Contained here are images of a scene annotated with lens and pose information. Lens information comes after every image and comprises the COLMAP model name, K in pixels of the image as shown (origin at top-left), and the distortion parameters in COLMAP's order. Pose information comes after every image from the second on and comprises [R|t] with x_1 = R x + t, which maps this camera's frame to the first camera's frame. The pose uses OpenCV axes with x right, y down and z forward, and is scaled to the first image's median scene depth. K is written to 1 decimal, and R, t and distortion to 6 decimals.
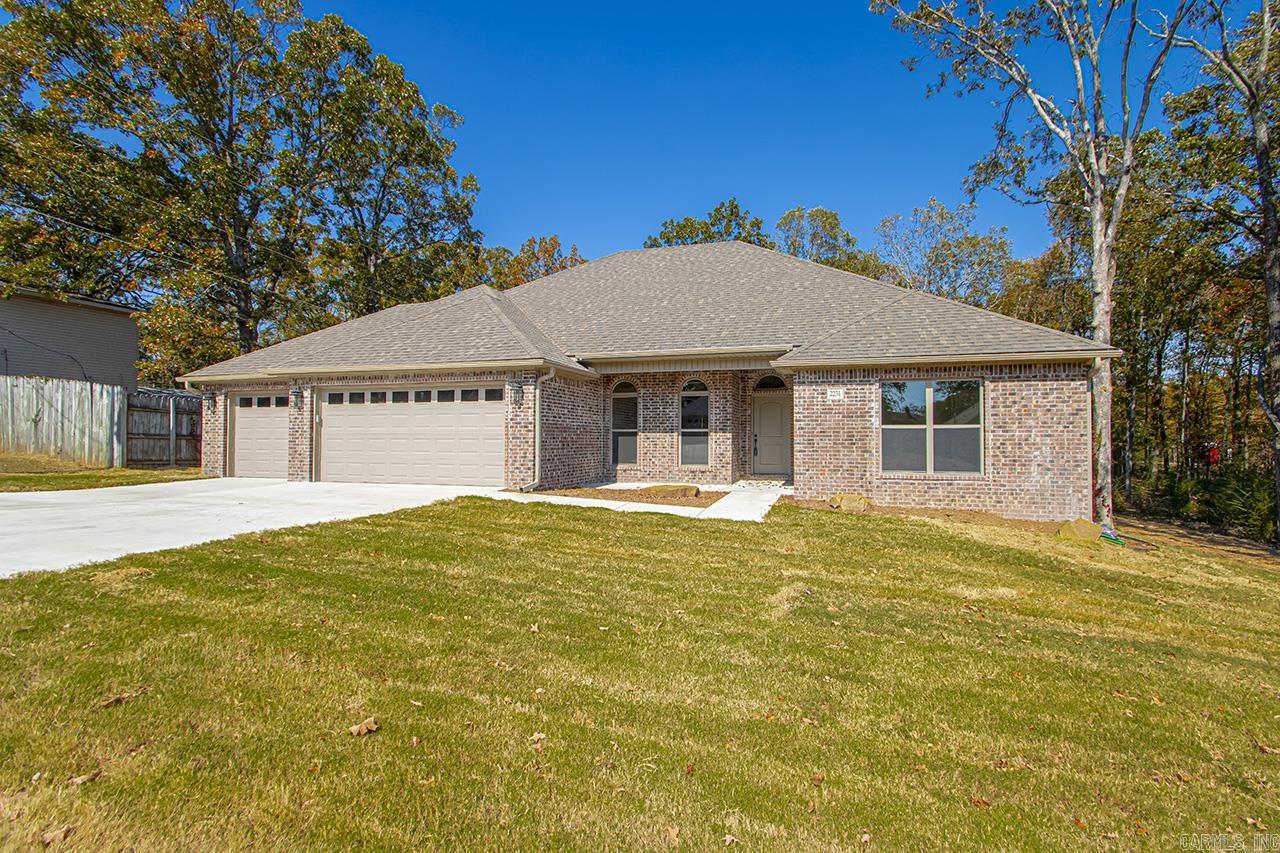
lens RADIAL K [[585.1, 0, 640.2], [0, 585.1, 417.1], [0, 0, 1]] dist [-0.001823, -0.000366]
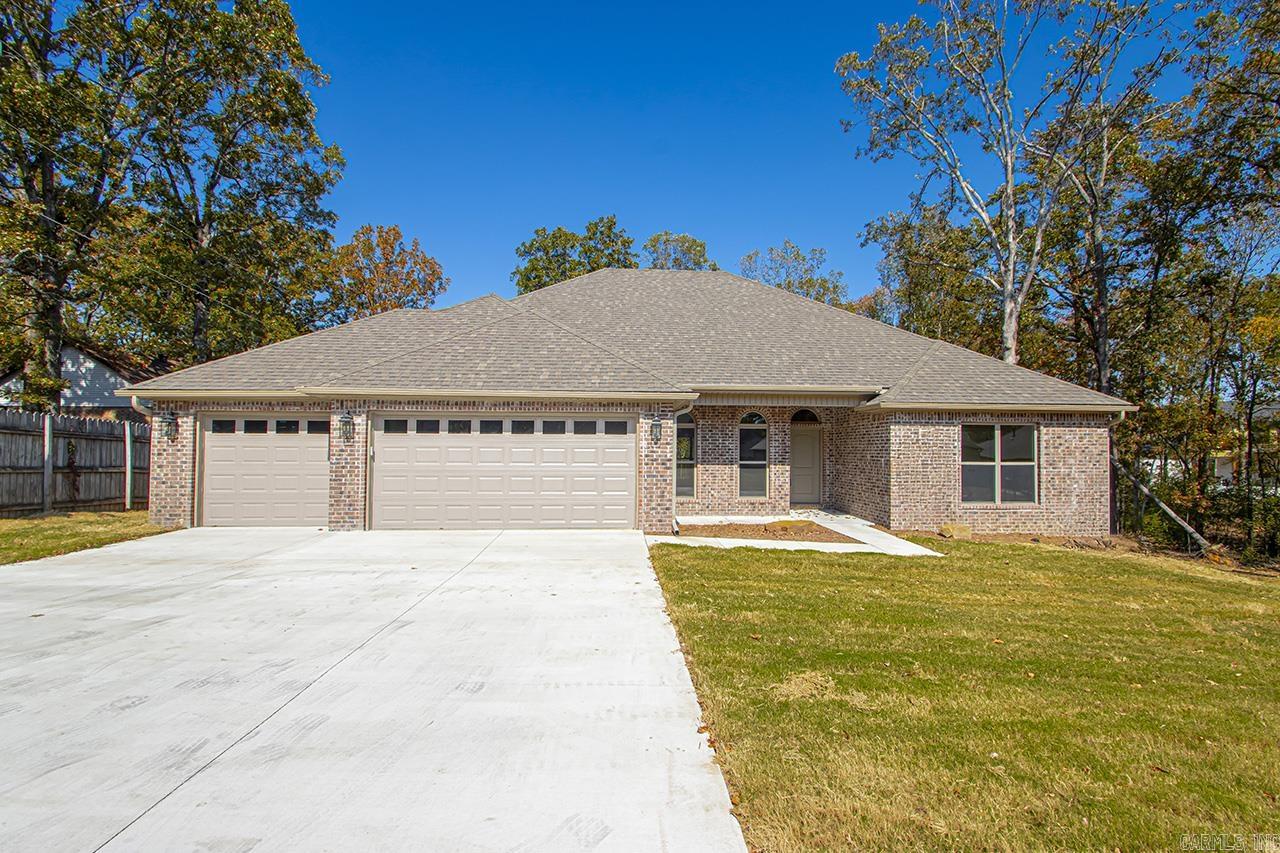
lens RADIAL K [[604.3, 0, 647.5], [0, 604.3, 425.2], [0, 0, 1]] dist [0.012753, -0.018911]
pose [[0.936370, 0.018951, 0.350504, -0.493193], [-0.015715, 0.999804, -0.012074, -0.029177], [-0.350664, 0.005798, 0.936483, 0.093101]]
